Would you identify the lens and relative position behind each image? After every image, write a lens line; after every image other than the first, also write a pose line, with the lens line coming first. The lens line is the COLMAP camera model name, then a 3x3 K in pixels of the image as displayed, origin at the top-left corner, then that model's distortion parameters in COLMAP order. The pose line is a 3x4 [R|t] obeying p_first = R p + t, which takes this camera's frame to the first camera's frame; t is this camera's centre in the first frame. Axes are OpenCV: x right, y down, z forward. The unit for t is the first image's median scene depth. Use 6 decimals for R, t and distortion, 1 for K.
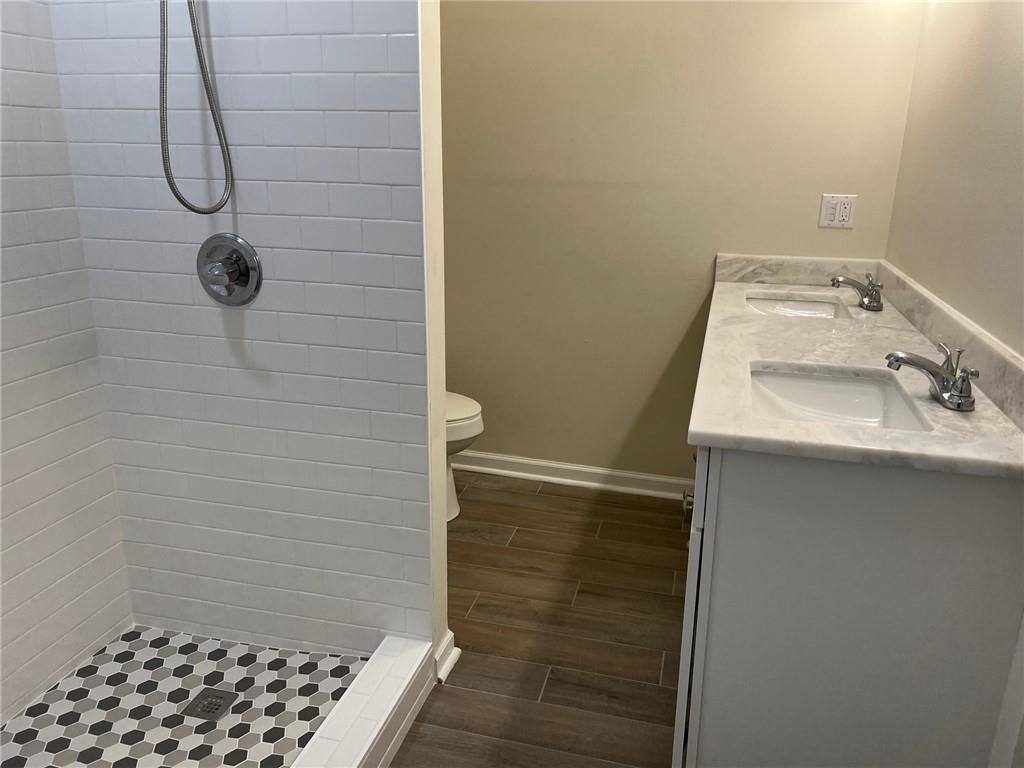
lens RADIAL K [[775.4, 0, 498.8], [0, 775.4, 387.1], [0, 0, 1]] dist [0.009819, 0.008901]
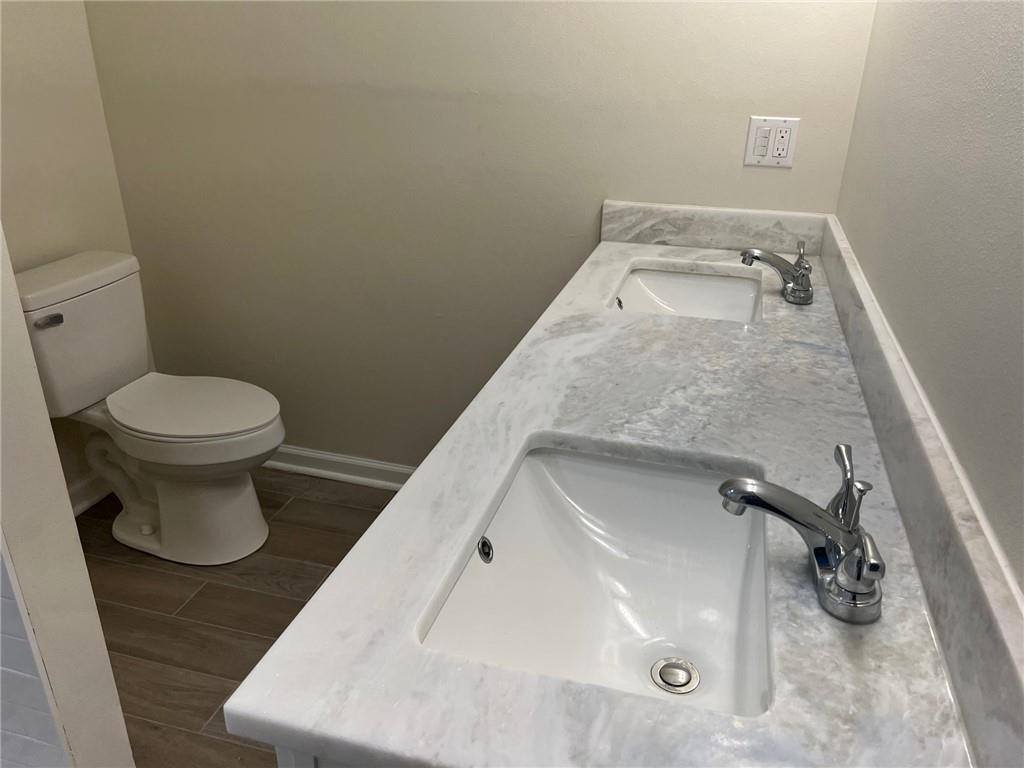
lens RADIAL K [[767.1, 0, 511.6], [0, 767.1, 397.9], [0, 0, 1]] dist [0.061359, -0.067983]
pose [[0.999916, 0.011072, 0.006681, 0.245446], [-0.011864, 0.991019, 0.133192, -0.108957], [-0.005146, -0.133260, 0.991068, 0.352228]]
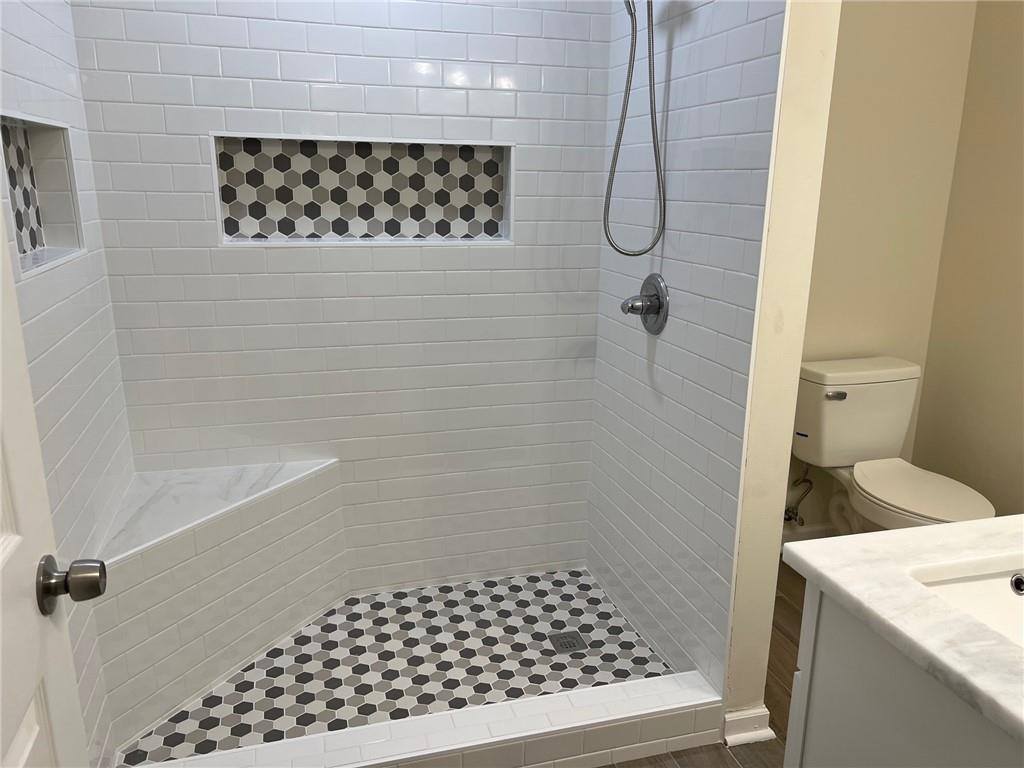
lens RADIAL K [[767.1, 0, 511.6], [0, 767.1, 397.9], [0, 0, 1]] dist [0.061359, -0.067983]
pose [[0.520595, 0.226714, -0.823153, 0.453270], [-0.253713, 0.961630, 0.104394, -0.066779], [0.815236, 0.154498, 0.558140, 0.156292]]
